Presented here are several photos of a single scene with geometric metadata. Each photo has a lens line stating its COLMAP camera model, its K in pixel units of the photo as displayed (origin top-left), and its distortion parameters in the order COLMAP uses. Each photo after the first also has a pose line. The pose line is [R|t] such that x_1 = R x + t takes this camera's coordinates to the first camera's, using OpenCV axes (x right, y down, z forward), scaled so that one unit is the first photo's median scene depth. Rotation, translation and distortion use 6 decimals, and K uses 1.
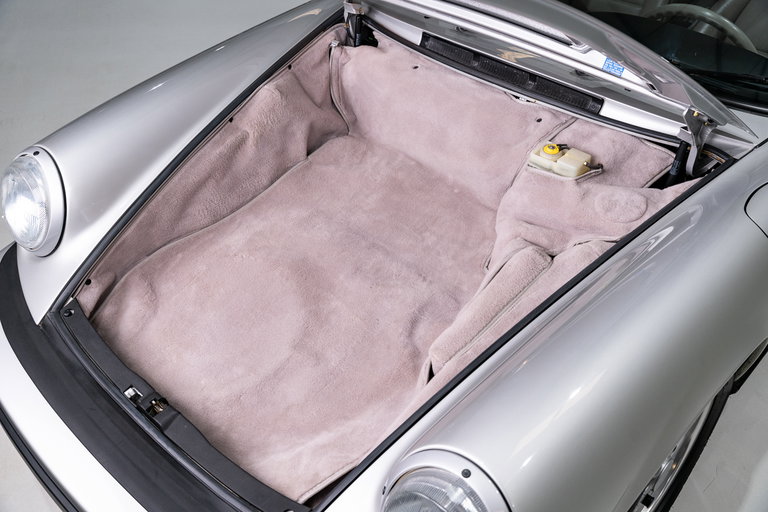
lens RADIAL K [[773.7, 0, 384.1], [0, 773.7, 255.8], [0, 0, 1]] dist [0.009397, 0.000000]
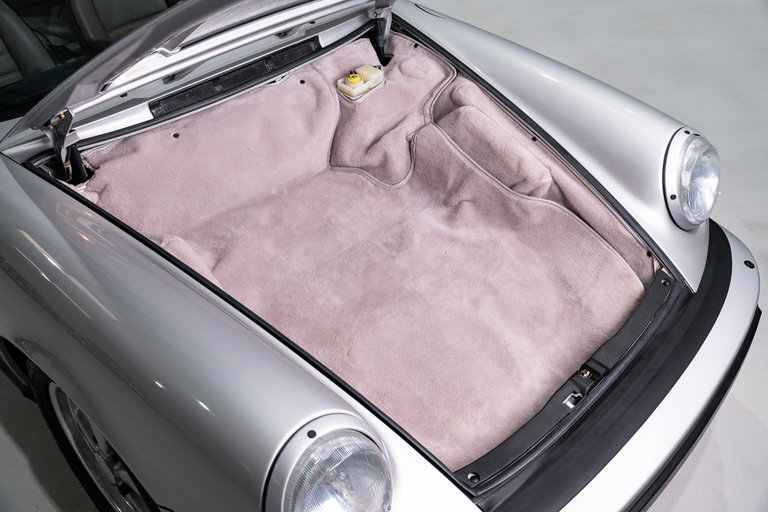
lens RADIAL K [[773.7, 0, 384.1], [0, 773.7, 256.2], [0, 0, 1]] dist [0.009397, 0.000000]
pose [[-0.012488, -0.620261, 0.784296, -0.833055], [0.632370, 0.602685, 0.486702, -0.488196], [-0.774566, 0.502043, 0.384708, 0.587885]]
